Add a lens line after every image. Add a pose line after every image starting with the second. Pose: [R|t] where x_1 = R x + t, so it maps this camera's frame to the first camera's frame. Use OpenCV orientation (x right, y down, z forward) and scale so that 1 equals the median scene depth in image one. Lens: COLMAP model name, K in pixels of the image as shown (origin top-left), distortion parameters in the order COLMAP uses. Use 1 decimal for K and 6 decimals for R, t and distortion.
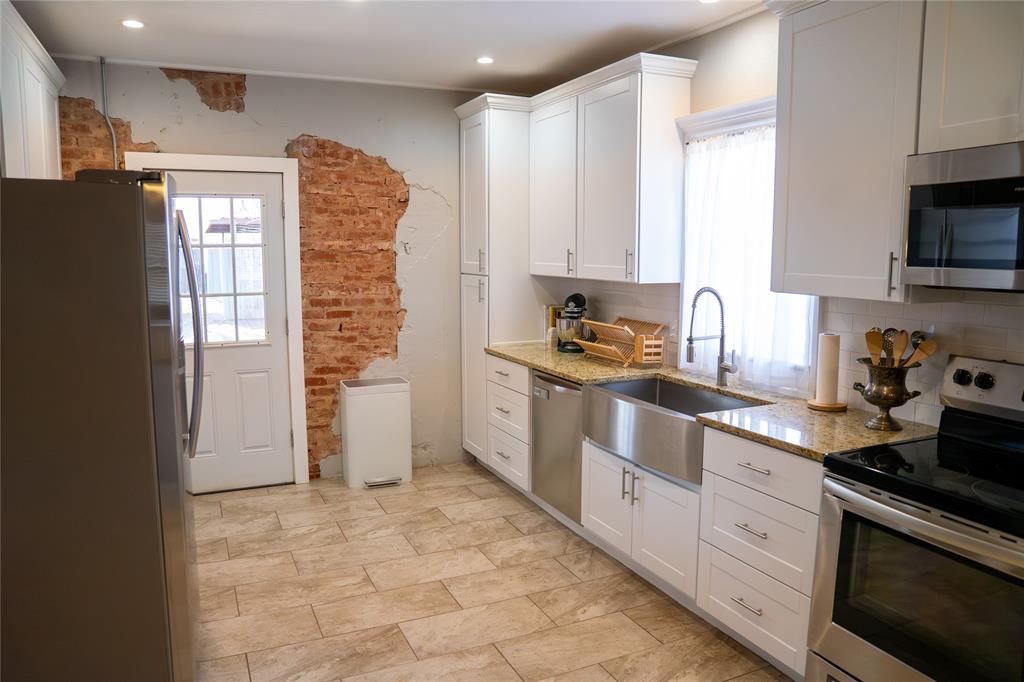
lens RADIAL K [[725.0, 0, 496.0], [0, 725.0, 337.9], [0, 0, 1]] dist [-0.116085, 0.080432]
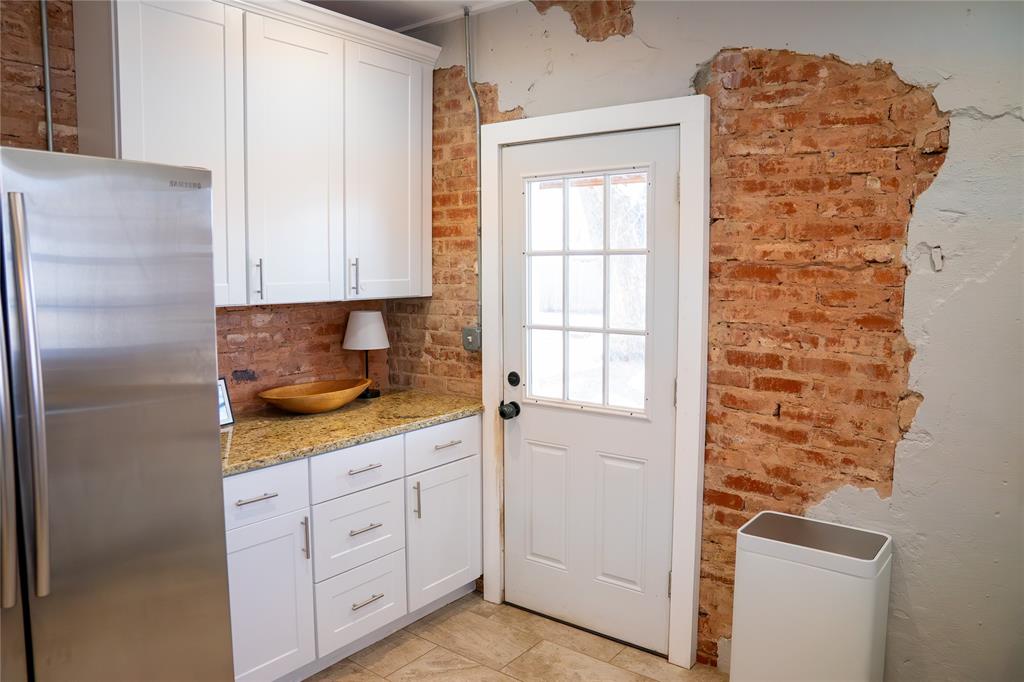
lens RADIAL K [[725.0, 0, 521.7], [0, 725.0, 342.4], [0, 0, 1]] dist [-0.116085, 0.080432]
pose [[0.462409, 0.091693, -0.881913, 0.156030], [-0.108630, 0.993004, 0.046286, -0.070146], [0.879987, 0.074399, 0.469135, 0.624251]]
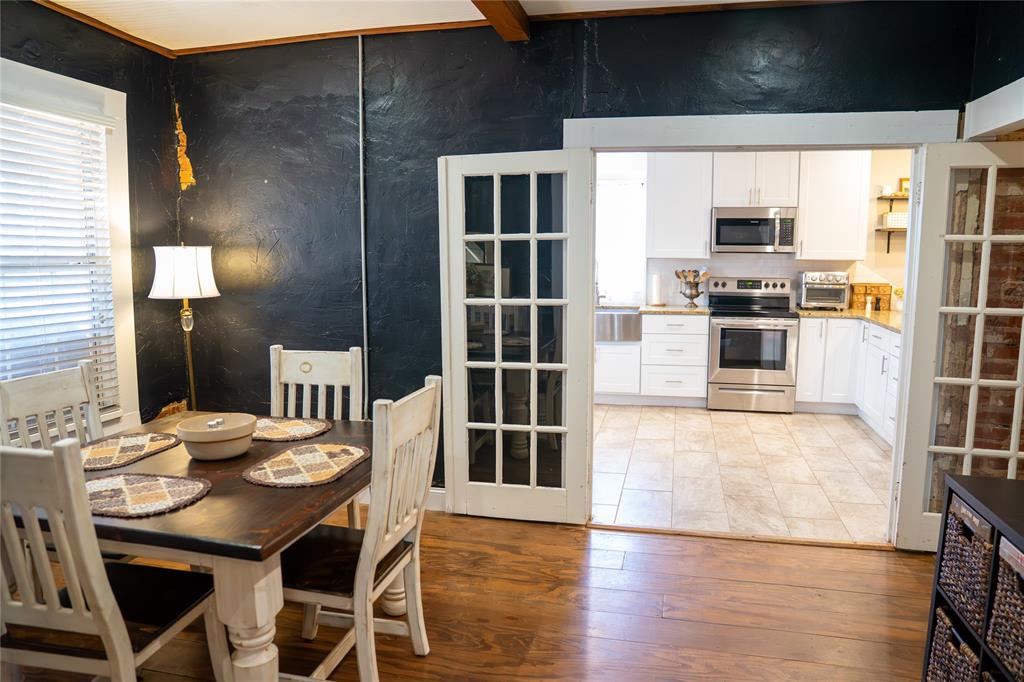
lens RADIAL K [[725.0, 0, 504.6], [0, 725.0, 337.0], [0, 0, 1]] dist [-0.116085, 0.080432]
pose [[0.609381, -0.108767, 0.785382, -1.104293], [0.098415, 0.993262, 0.061195, 0.003643], [-0.786746, 0.040002, 0.615979, -0.056786]]
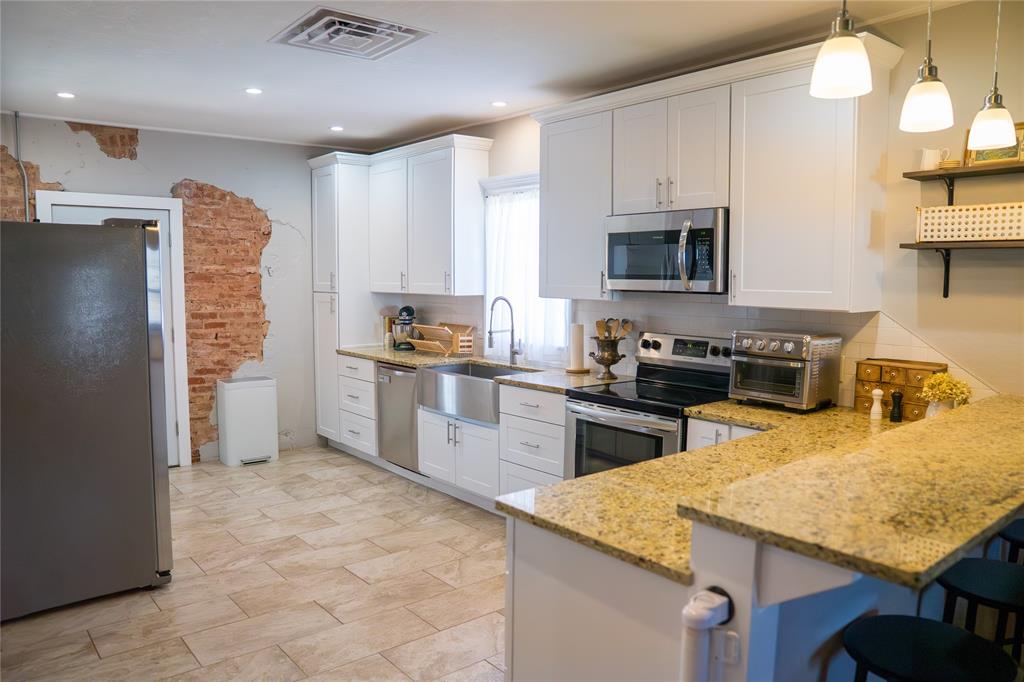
lens RADIAL K [[725.0, 0, 502.1], [0, 725.0, 332.9], [0, 0, 1]] dist [-0.116085, 0.080432]
pose [[0.965784, -0.019163, 0.258637, -0.063358], [0.030250, 0.998783, -0.038953, 0.044237], [-0.257576, 0.045444, 0.965189, -0.307714]]
